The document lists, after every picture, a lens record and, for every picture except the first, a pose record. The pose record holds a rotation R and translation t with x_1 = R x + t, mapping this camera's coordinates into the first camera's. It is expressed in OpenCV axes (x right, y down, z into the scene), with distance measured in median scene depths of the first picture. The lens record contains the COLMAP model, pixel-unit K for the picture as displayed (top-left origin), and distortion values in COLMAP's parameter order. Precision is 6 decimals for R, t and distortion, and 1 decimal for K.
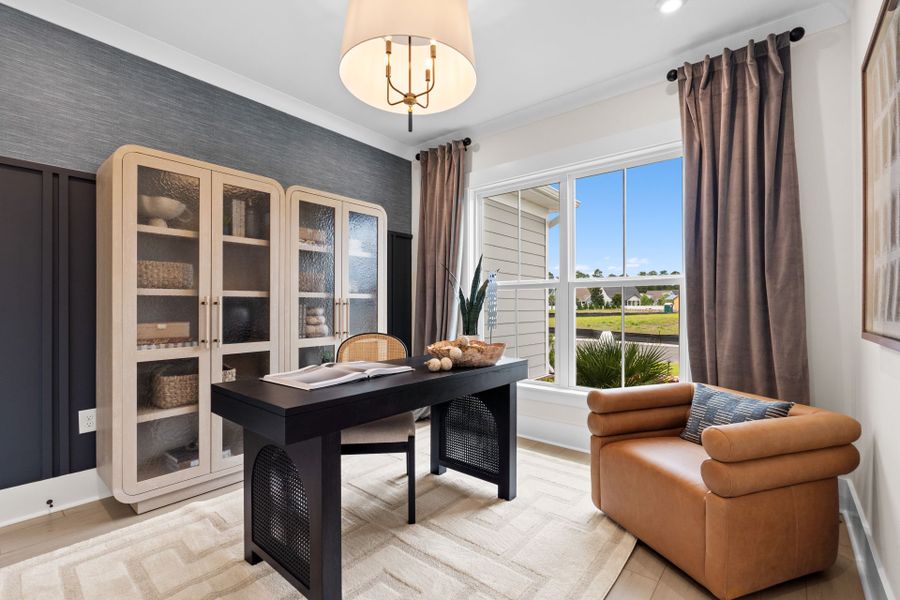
lens RADIAL K [[400.6, 0, 451.3], [0, 400.6, 302.7], [0, 0, 1]] dist [-0.001673, -0.000296]
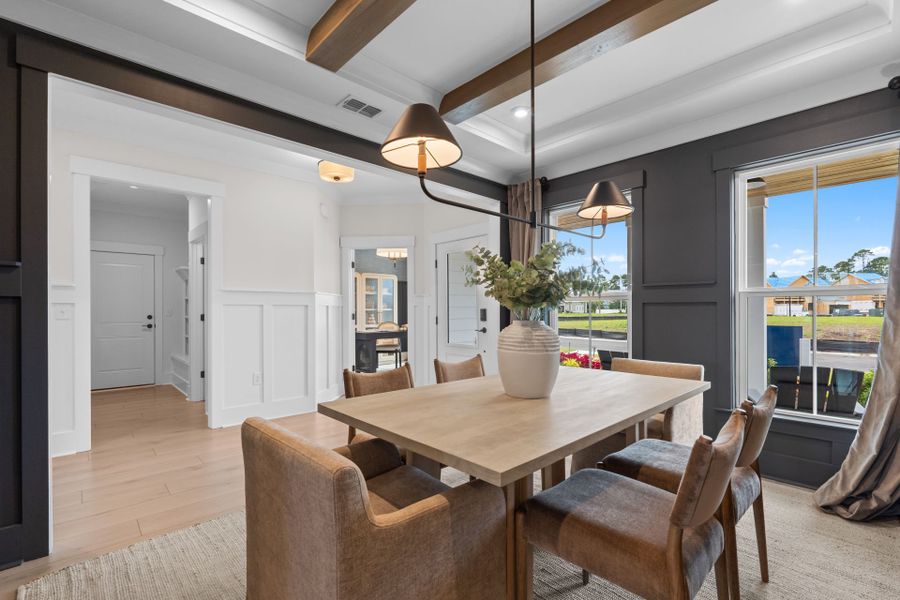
lens RADIAL K [[400.6, 0, 451.3], [0, 400.6, 302.7], [0, 0, 1]] dist [-0.001673, -0.000296]
pose [[0.993380, -0.006510, -0.114689, 0.288441], [0.005464, 0.999941, -0.009436, -0.019500], [0.114744, 0.008747, 0.993357, -0.914921]]
